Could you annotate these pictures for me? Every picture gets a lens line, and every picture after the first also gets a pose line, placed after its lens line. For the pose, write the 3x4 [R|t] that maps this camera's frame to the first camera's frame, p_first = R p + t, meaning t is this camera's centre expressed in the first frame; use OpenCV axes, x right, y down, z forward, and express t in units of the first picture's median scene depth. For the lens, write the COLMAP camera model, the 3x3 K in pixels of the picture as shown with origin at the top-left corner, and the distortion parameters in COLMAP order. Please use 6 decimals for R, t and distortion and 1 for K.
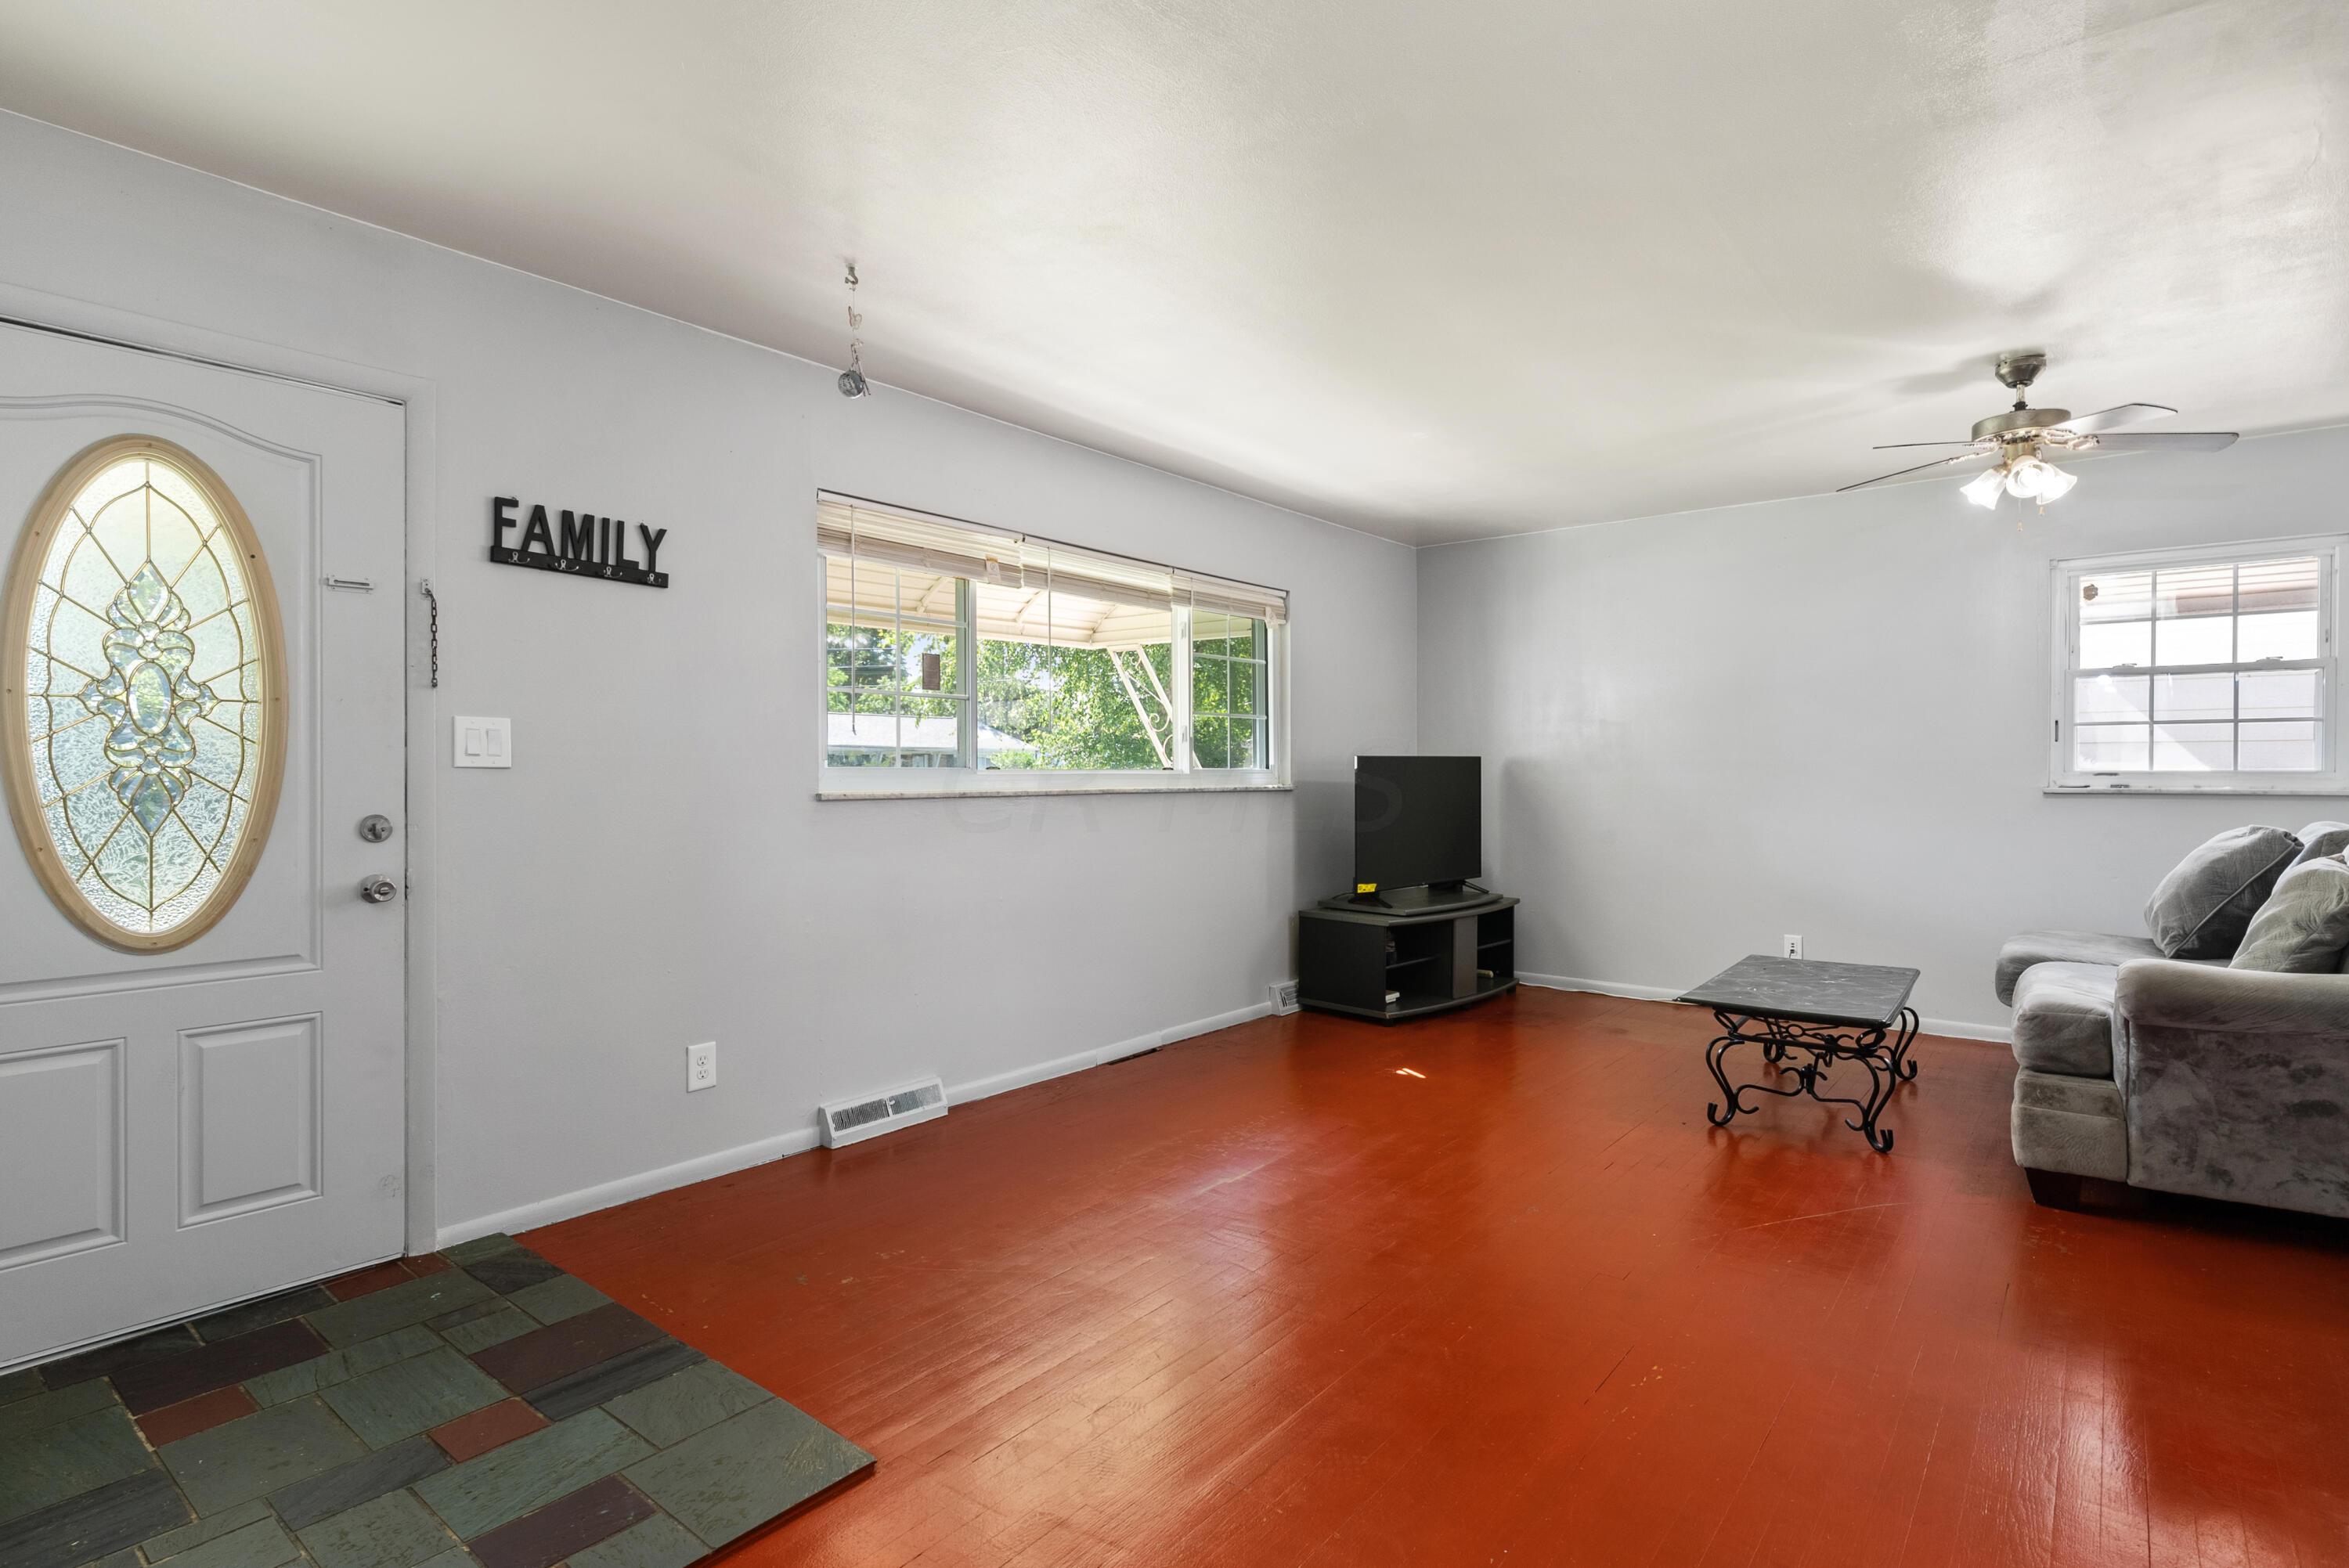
lens RADIAL K [[1176.3, 0, 1162.5], [0, 1176.3, 773.9], [0, 0, 1]] dist [0.007389, 0.000427]
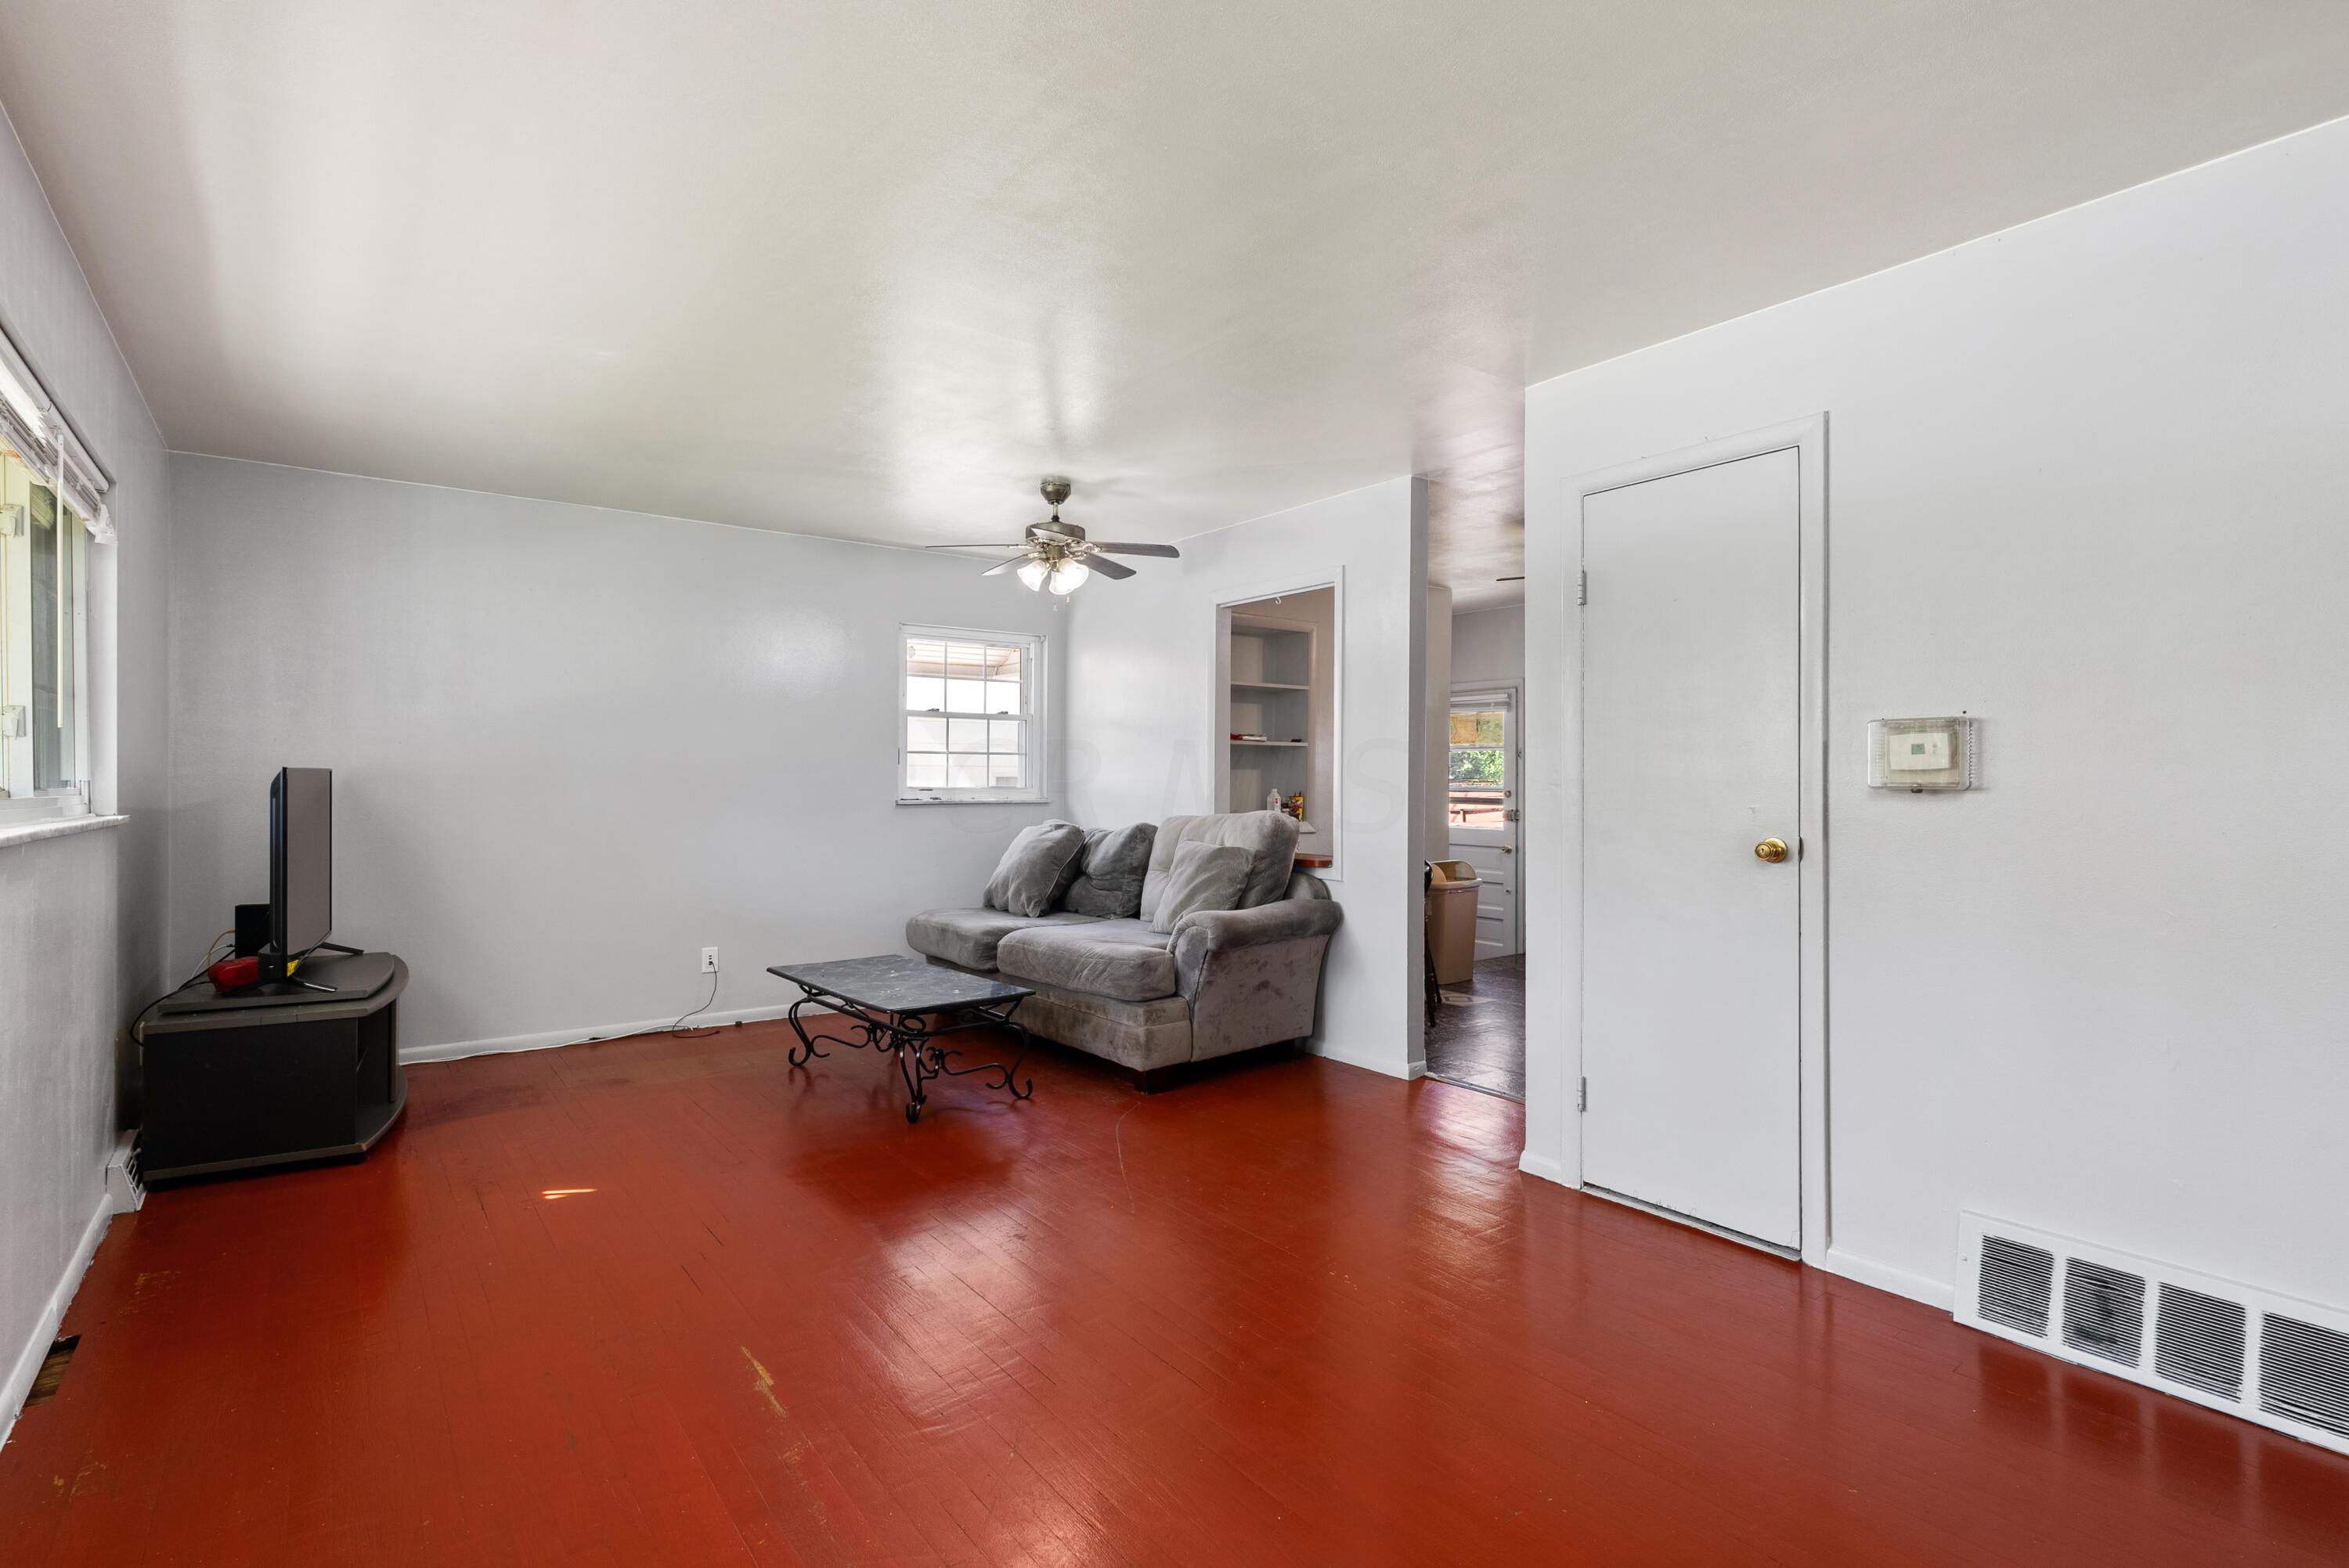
lens RADIAL K [[1129.5, 0, 1175.7], [0, 1129.5, 778.3], [0, 0, 1]] dist [0.001731, 0.001249]
pose [[0.242055, 0.003529, 0.970256, -0.384033], [0.003939, 0.999982, -0.004620, -0.006079], [-0.970255, 0.004940, 0.242037, 0.433884]]
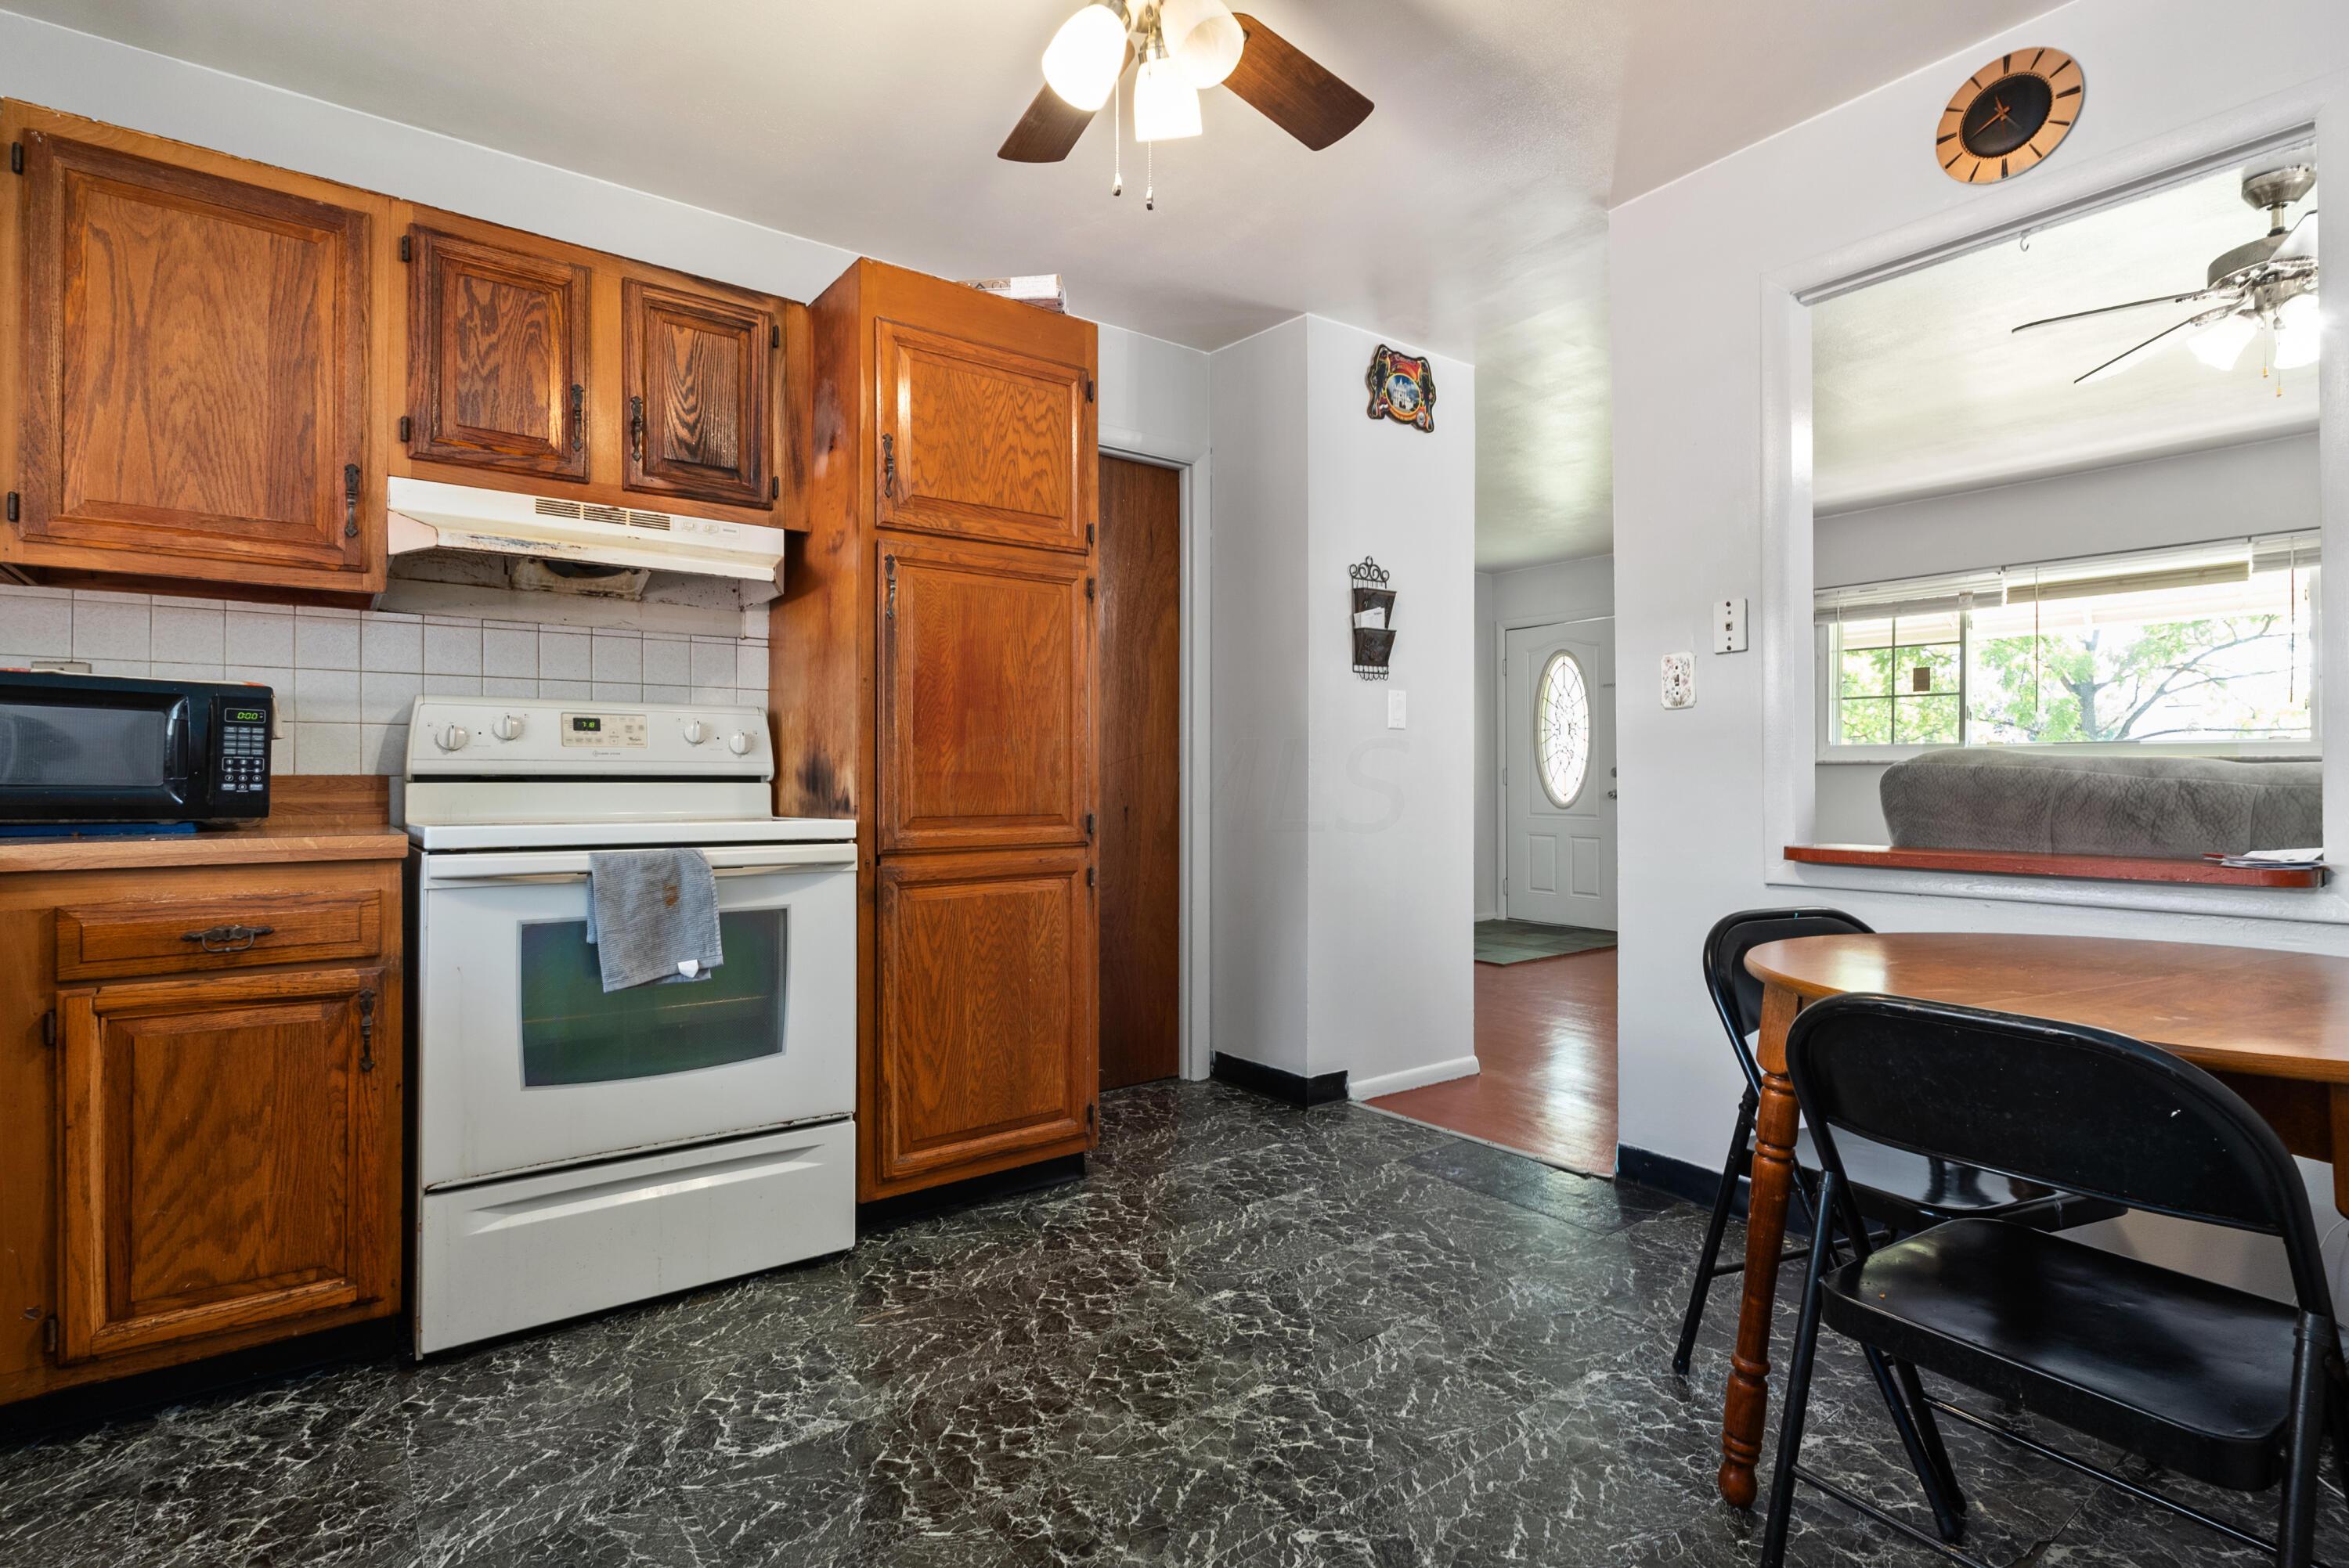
lens RADIAL K [[1129.5, 0, 1167.8], [0, 1129.5, 782.5], [0, 0, 1]] dist [0.001731, 0.001249]
pose [[-0.245540, 0.004960, -0.969374, 1.259376], [-0.005086, 0.999967, 0.006405, 0.033471], [0.969373, 0.006503, -0.245507, 0.379932]]
